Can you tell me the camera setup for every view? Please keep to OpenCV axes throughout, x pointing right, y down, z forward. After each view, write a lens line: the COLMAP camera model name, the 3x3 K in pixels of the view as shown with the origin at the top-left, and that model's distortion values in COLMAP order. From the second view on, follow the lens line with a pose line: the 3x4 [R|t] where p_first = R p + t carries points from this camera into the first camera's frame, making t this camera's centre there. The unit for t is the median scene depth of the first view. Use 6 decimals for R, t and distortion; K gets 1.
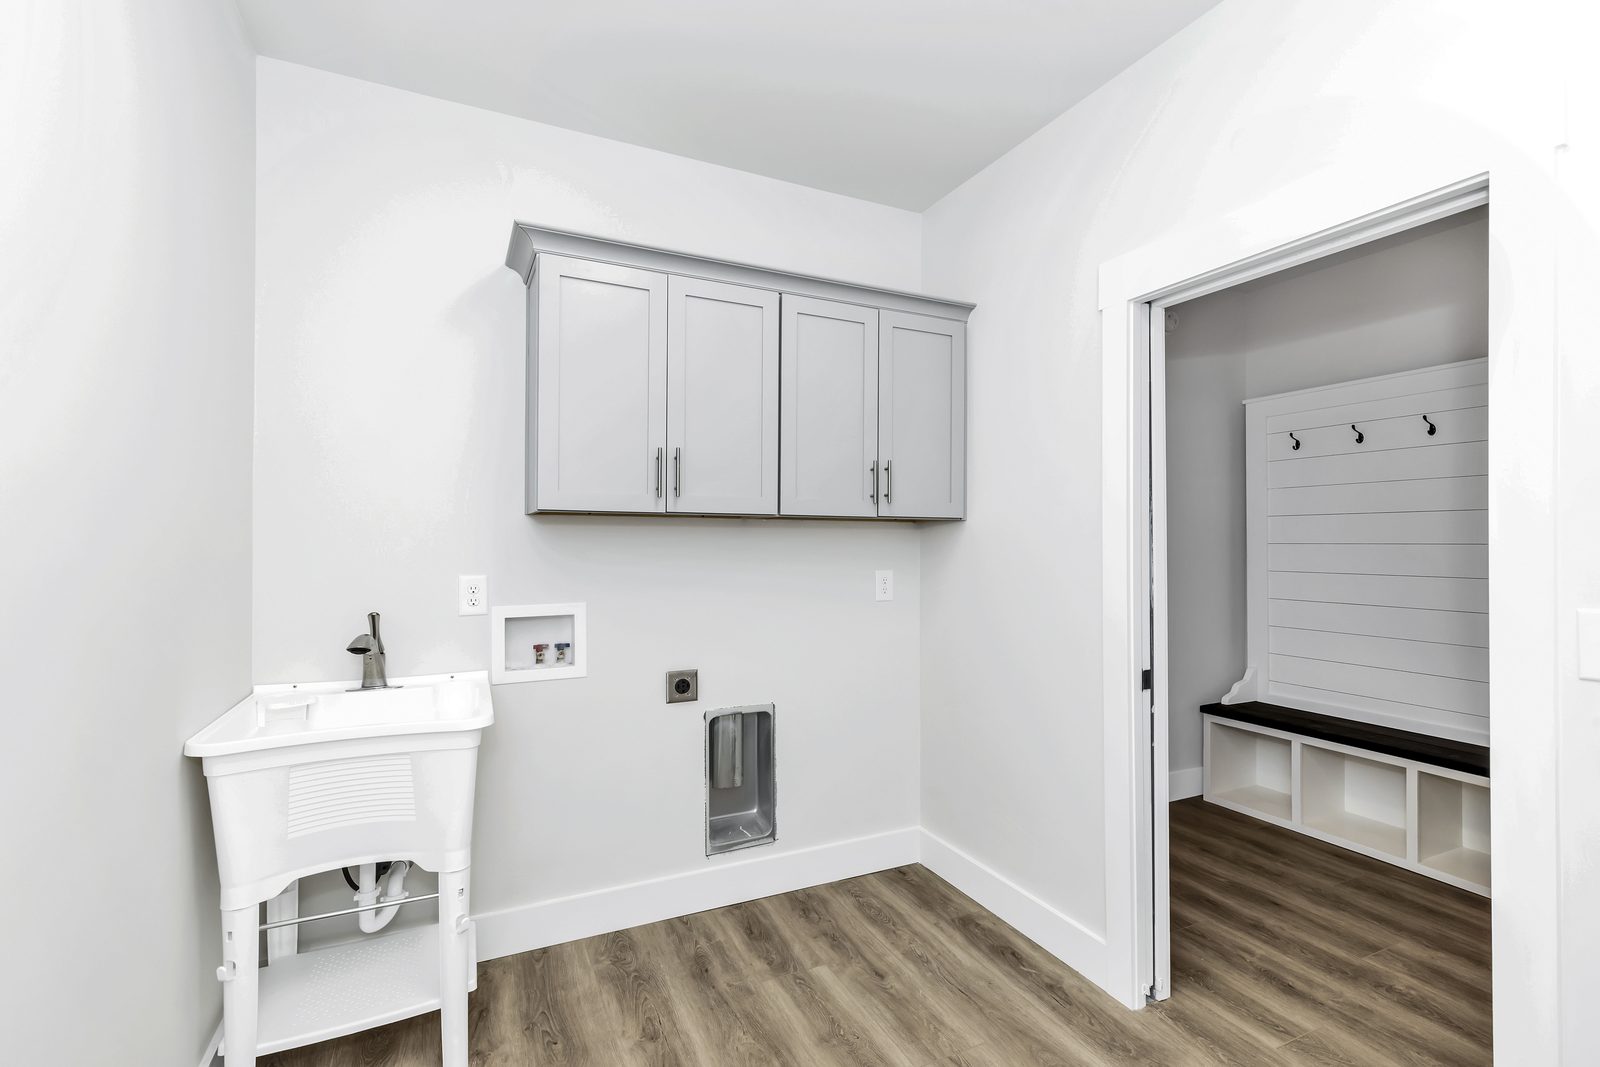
lens RADIAL K [[728.8, 0, 809.5], [0, 728.8, 535.3], [0, 0, 1]] dist [-0.001893, 0.001143]
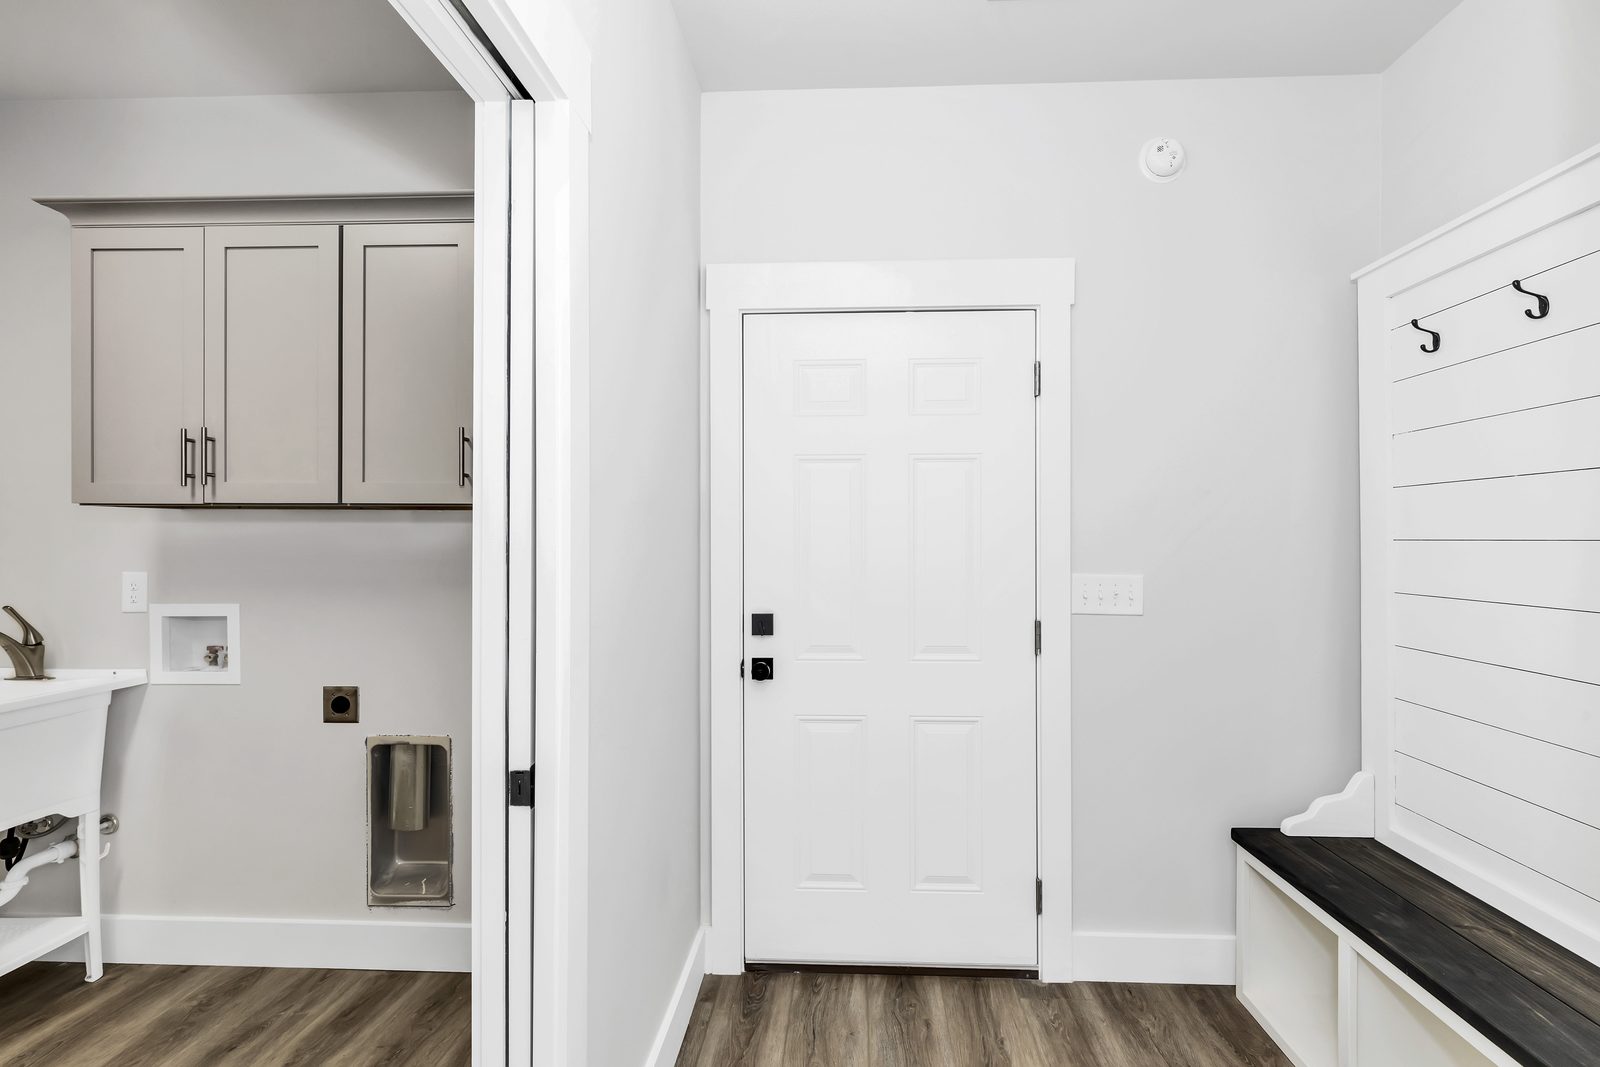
lens RADIAL K [[728.8, 0, 804.1], [0, 728.8, 537.2], [0, 0, 1]] dist [-0.001893, 0.001143]
pose [[0.883783, -0.002125, -0.467893, 0.727917], [0.004929, 0.999976, 0.004768, 0.006444], [0.467871, -0.006520, 0.883772, 0.498606]]
